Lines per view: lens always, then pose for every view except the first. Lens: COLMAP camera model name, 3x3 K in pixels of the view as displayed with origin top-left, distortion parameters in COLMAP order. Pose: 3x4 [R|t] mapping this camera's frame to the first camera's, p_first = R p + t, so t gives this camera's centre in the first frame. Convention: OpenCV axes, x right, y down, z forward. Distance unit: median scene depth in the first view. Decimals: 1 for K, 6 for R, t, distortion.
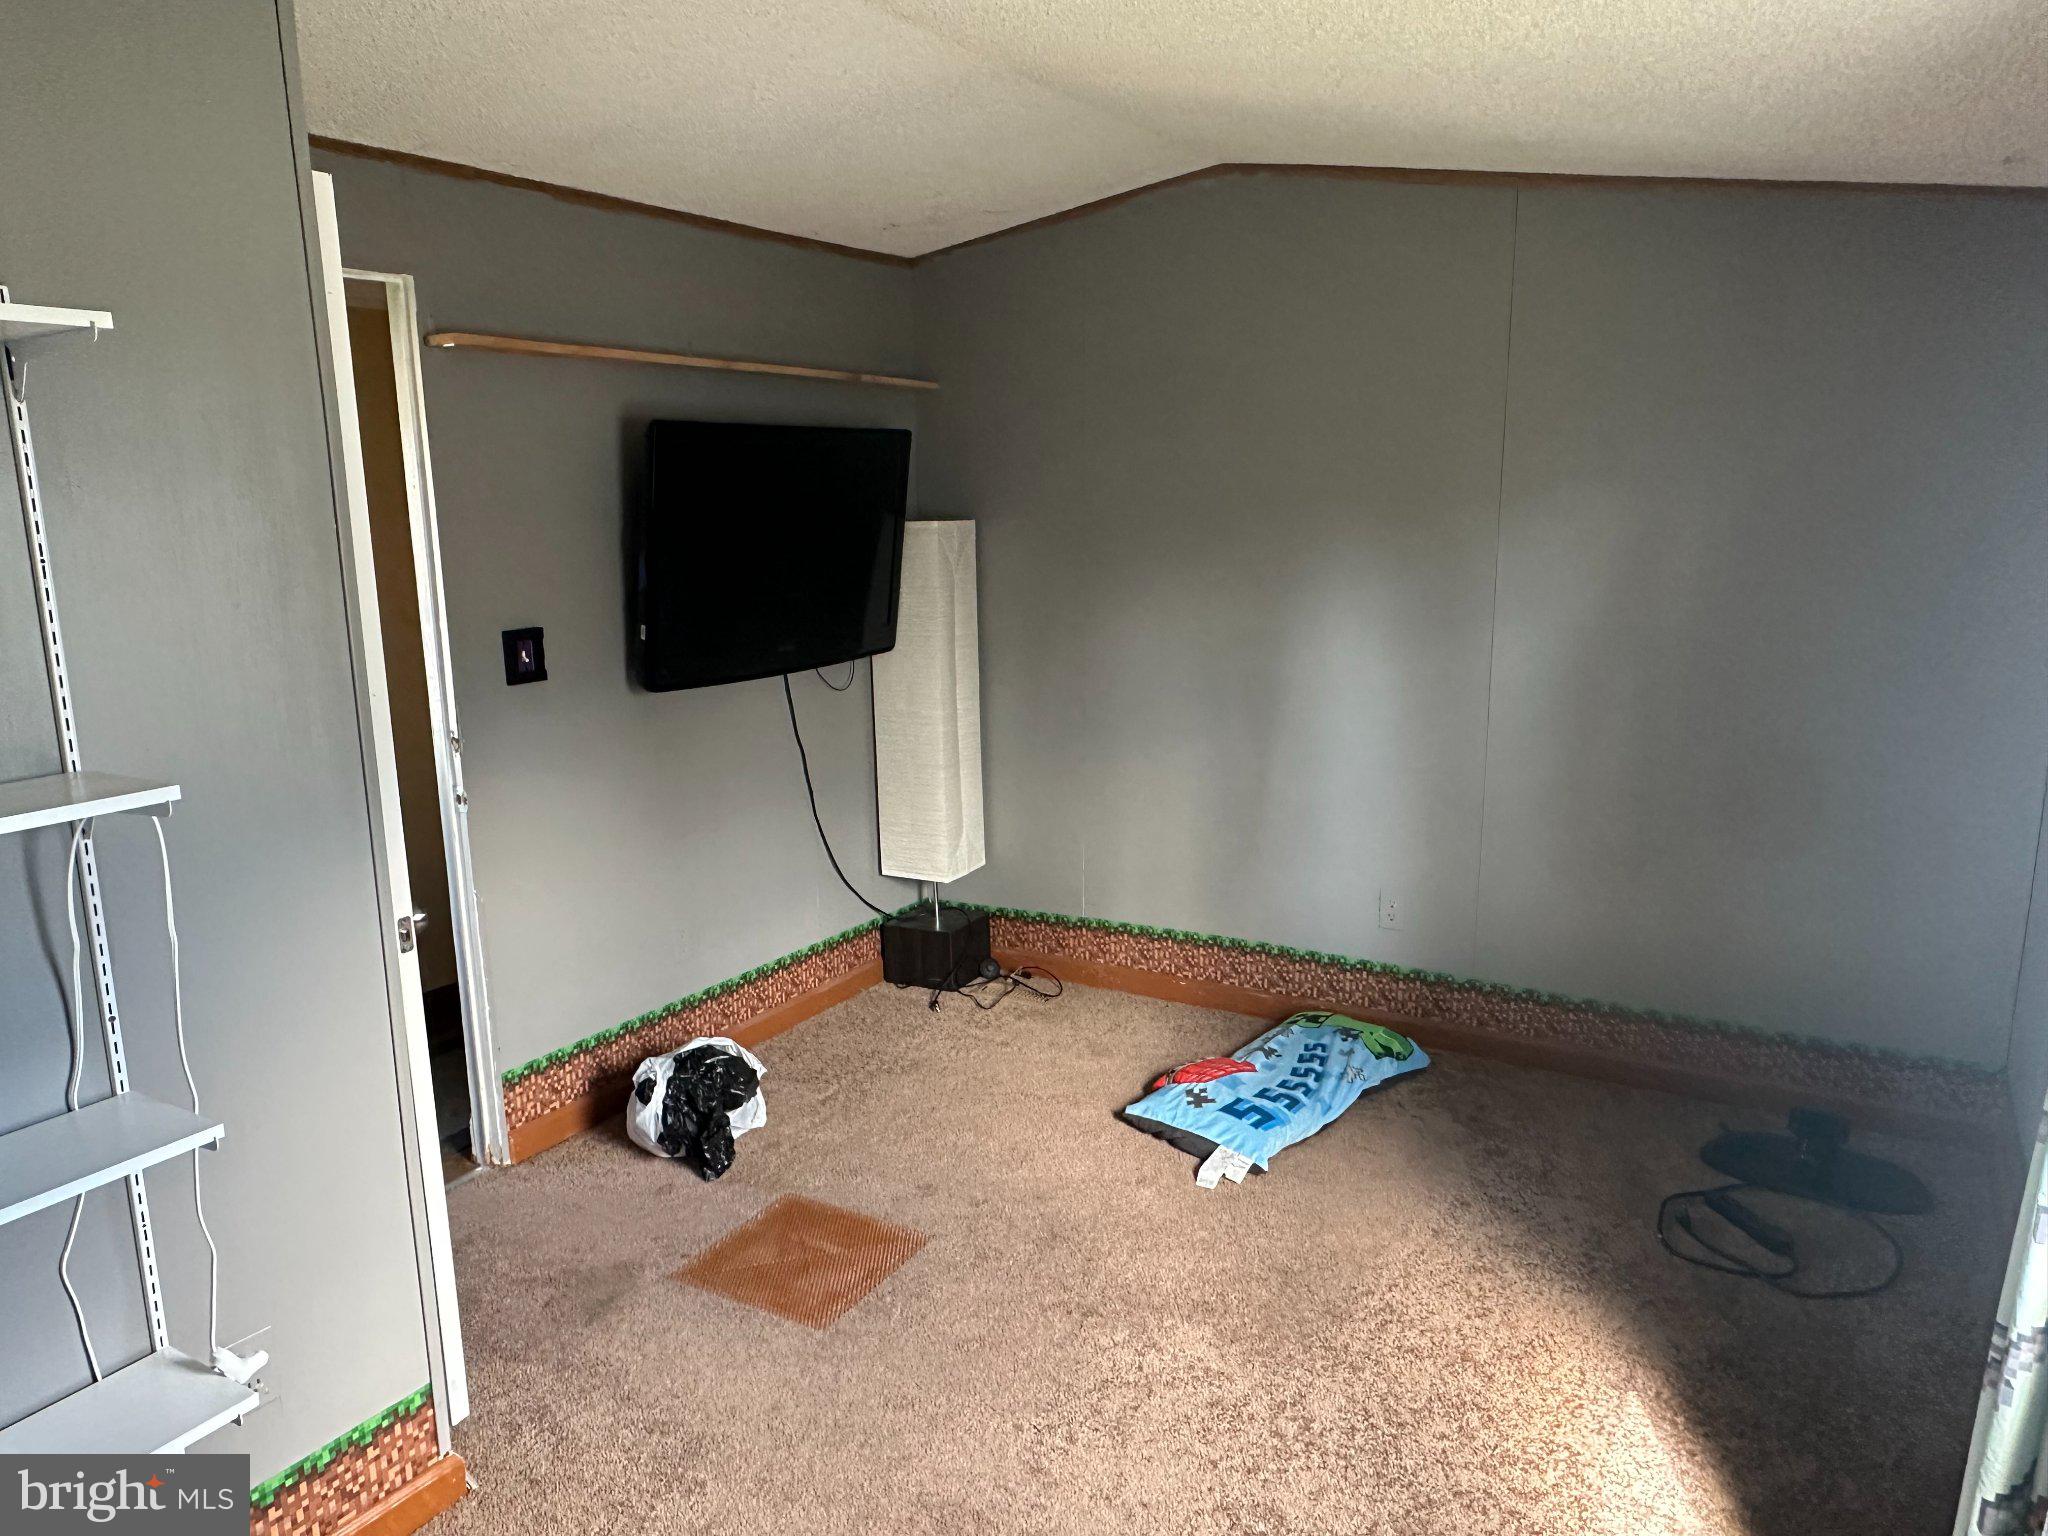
lens RADIAL K [[1418.4, 0, 1012.1], [0, 1418.4, 778.0], [0, 0, 1]] dist [-0.005157, -0.001307]
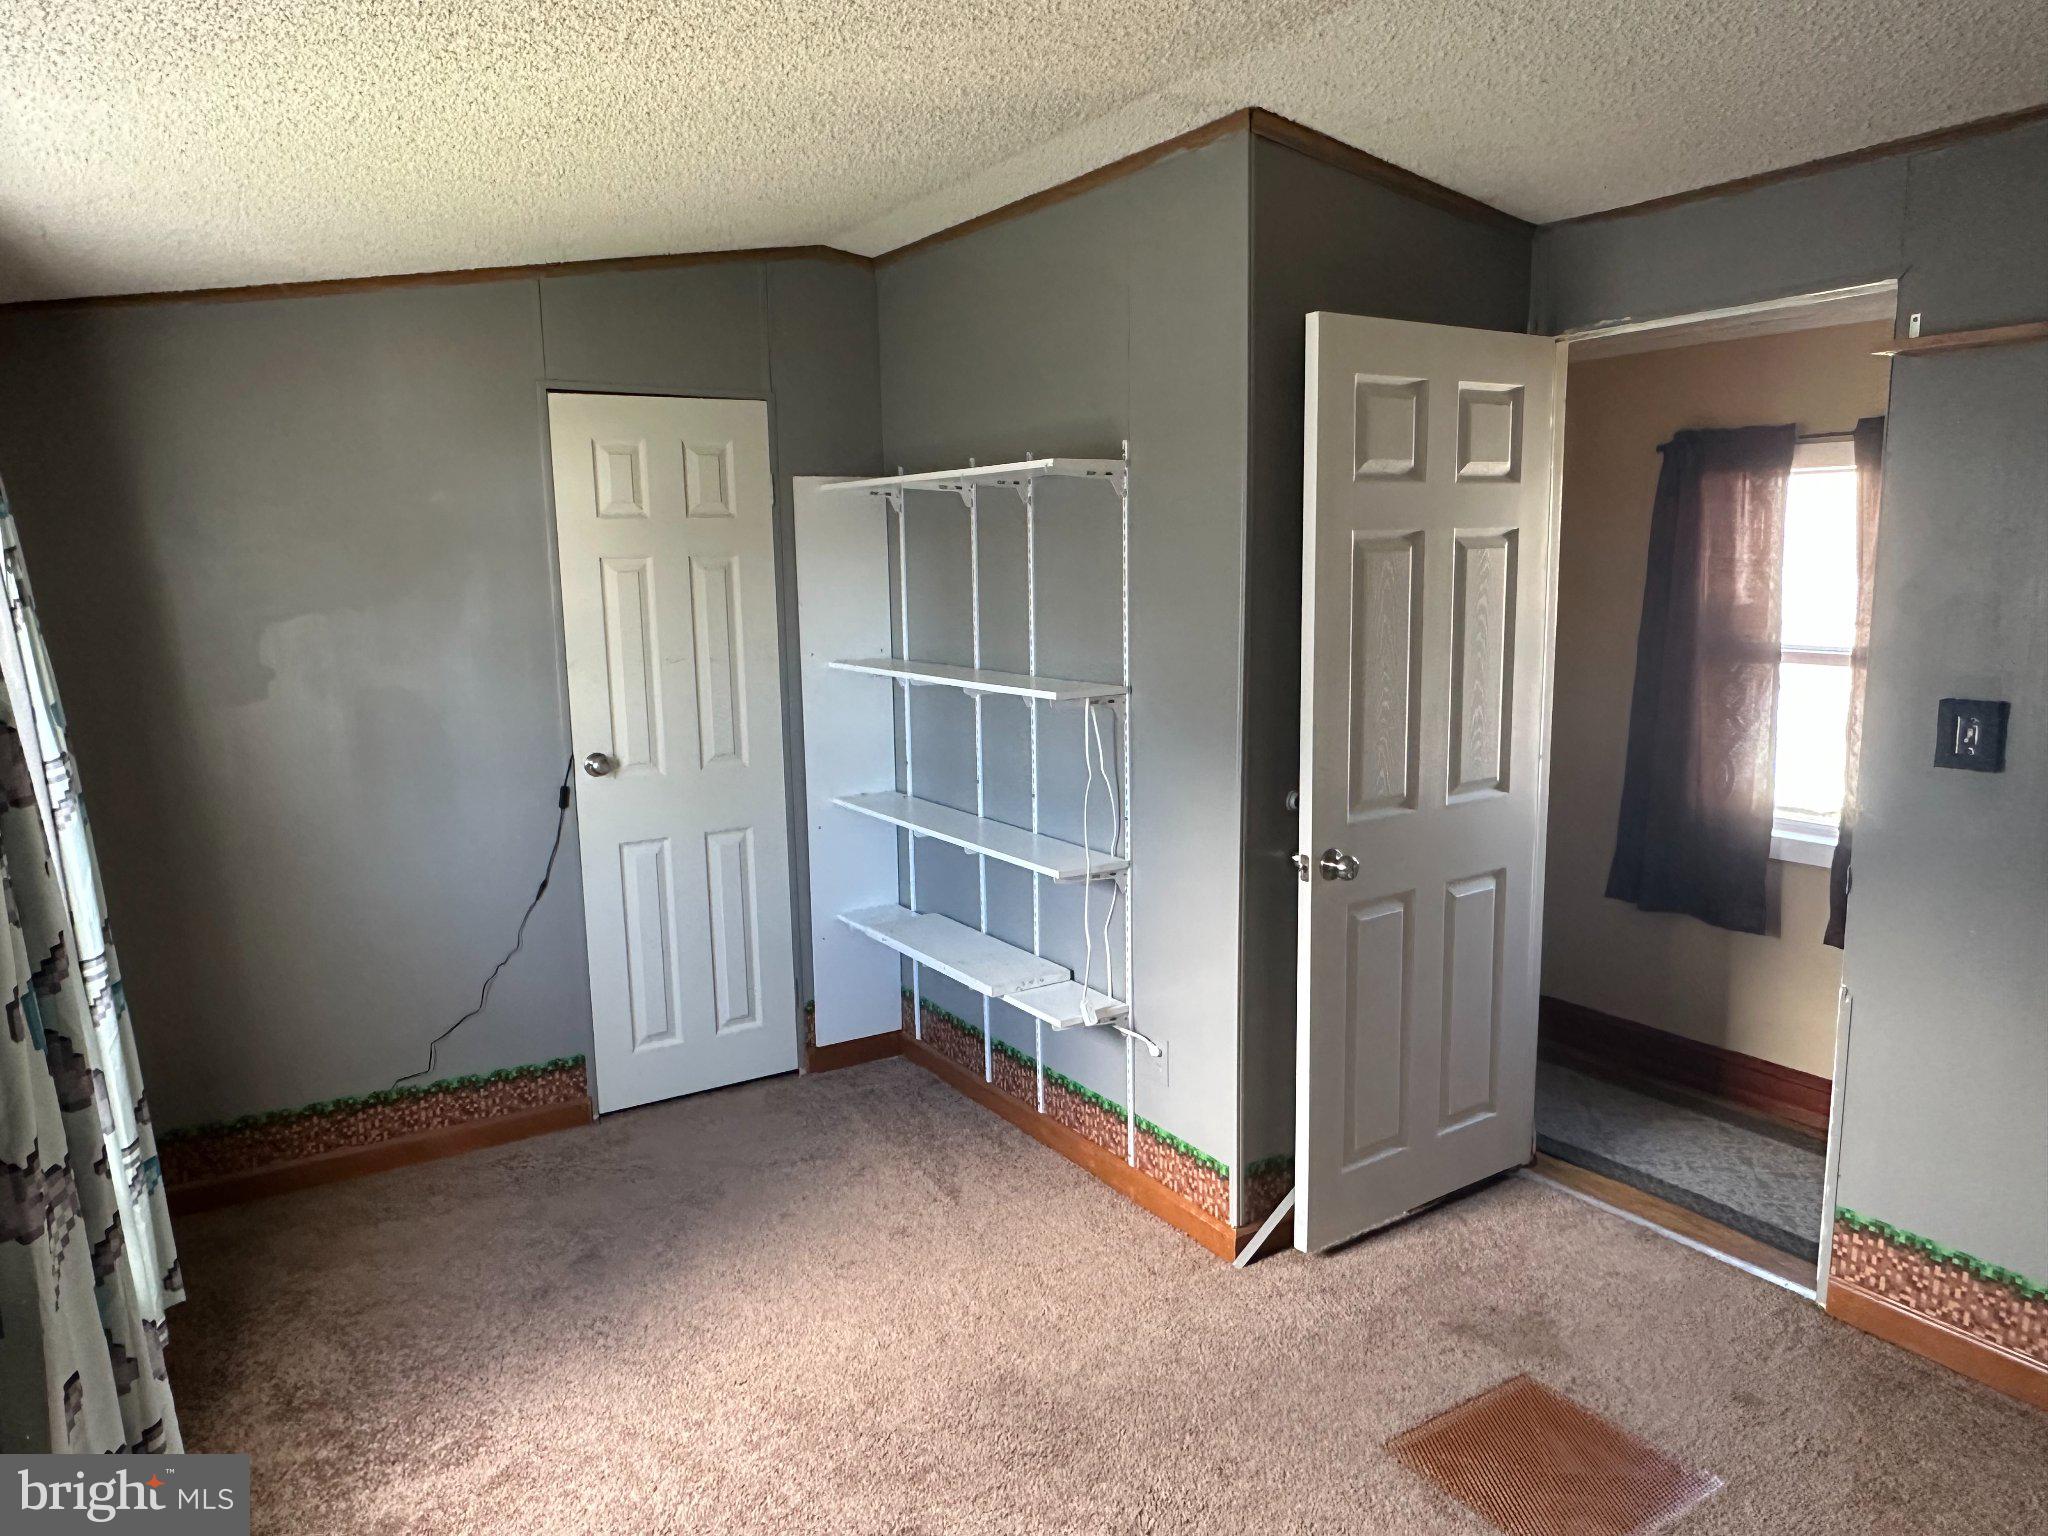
lens RADIAL K [[1418.4, 0, 1012.1], [0, 1418.4, 778.0], [0, 0, 1]] dist [-0.005157, -0.001307]
pose [[-0.453537, 0.176131, -0.873660, 0.612294], [-0.145707, 0.952435, 0.267652, -0.207581], [0.879246, 0.248689, -0.406301, 0.921324]]
